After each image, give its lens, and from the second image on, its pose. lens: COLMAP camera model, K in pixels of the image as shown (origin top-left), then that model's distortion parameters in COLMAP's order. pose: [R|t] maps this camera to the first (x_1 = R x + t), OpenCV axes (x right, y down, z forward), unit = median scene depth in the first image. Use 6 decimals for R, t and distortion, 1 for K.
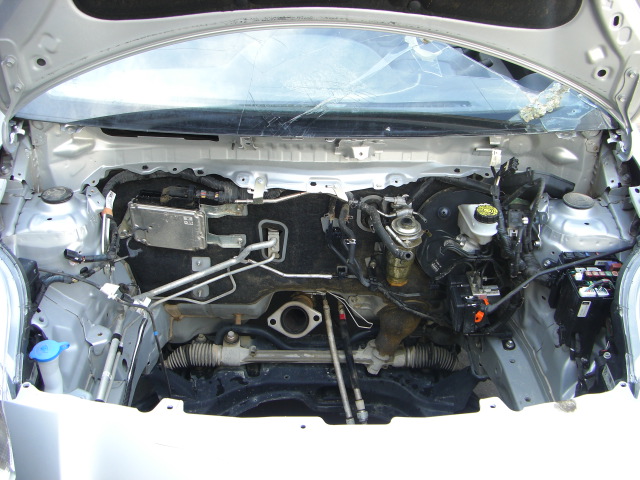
lens RADIAL K [[729.7, 0, 320.0], [0, 729.7, 240.0], [0, 0, 1]] dist [-0.208709, 0.203815]
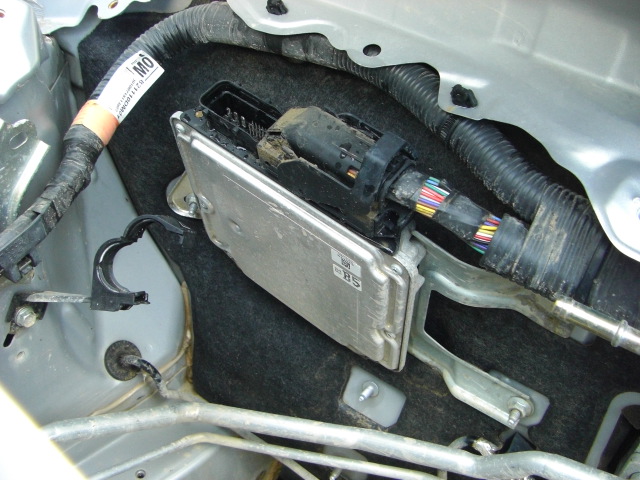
lens RADIAL K [[729.7, 0, 320.0], [0, 729.7, 240.0], [0, 0, 1]] dist [-0.208709, 0.203815]
pose [[0.808388, 0.415596, -0.416881, -0.092387], [-0.385104, 0.908998, 0.159428, -0.072171], [0.445202, 0.031662, 0.894870, 0.785903]]
